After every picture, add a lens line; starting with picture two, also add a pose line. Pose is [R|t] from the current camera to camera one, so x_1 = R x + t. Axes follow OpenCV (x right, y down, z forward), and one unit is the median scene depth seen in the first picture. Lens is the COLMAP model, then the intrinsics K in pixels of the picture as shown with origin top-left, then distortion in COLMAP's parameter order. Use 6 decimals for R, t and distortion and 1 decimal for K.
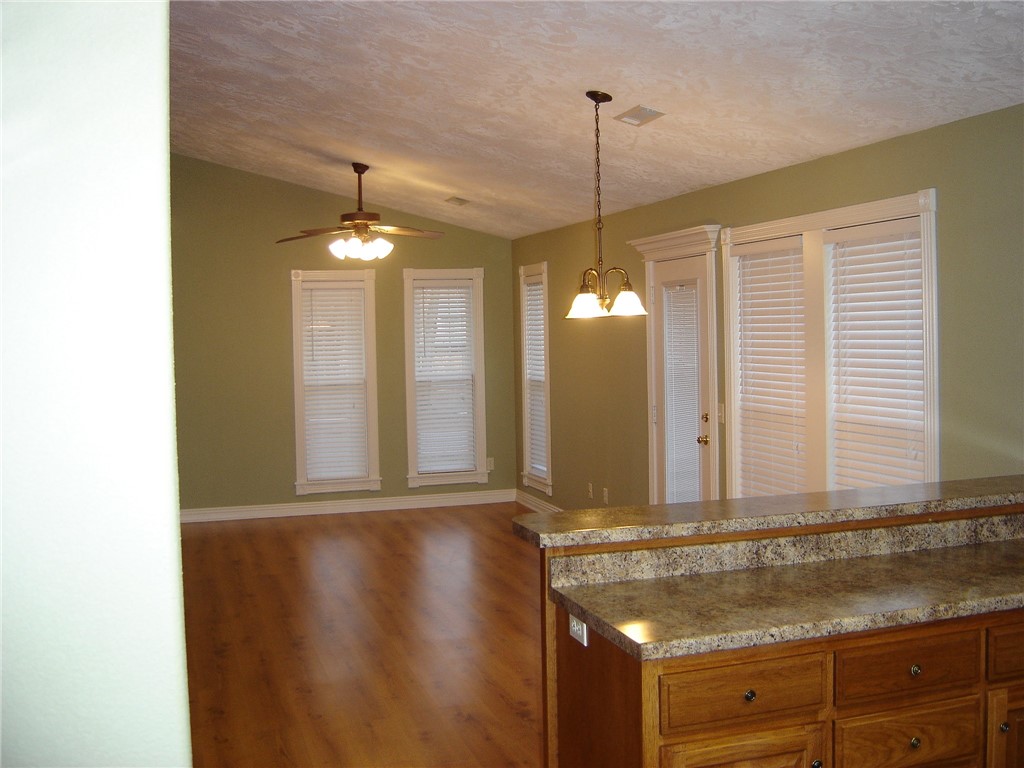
lens RADIAL K [[1127.8, 0, 521.1], [0, 1127.8, 344.4], [0, 0, 1]] dist [-0.155854, 0.038973]
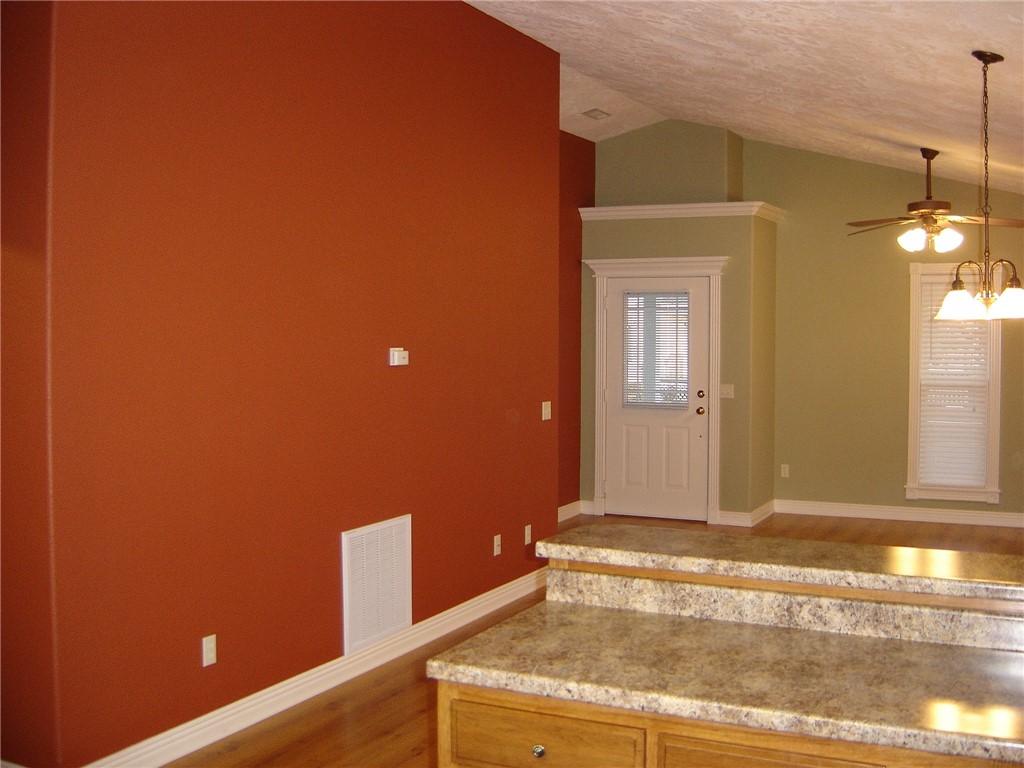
lens RADIAL K [[1127.8, 0, 521.1], [0, 1127.8, 344.4], [0, 0, 1]] dist [-0.155854, 0.038973]
pose [[0.729430, 0.036865, -0.683061, 0.625875], [-0.031261, 0.999300, 0.020550, -0.018718], [0.683340, 0.006363, 0.730072, 0.273339]]
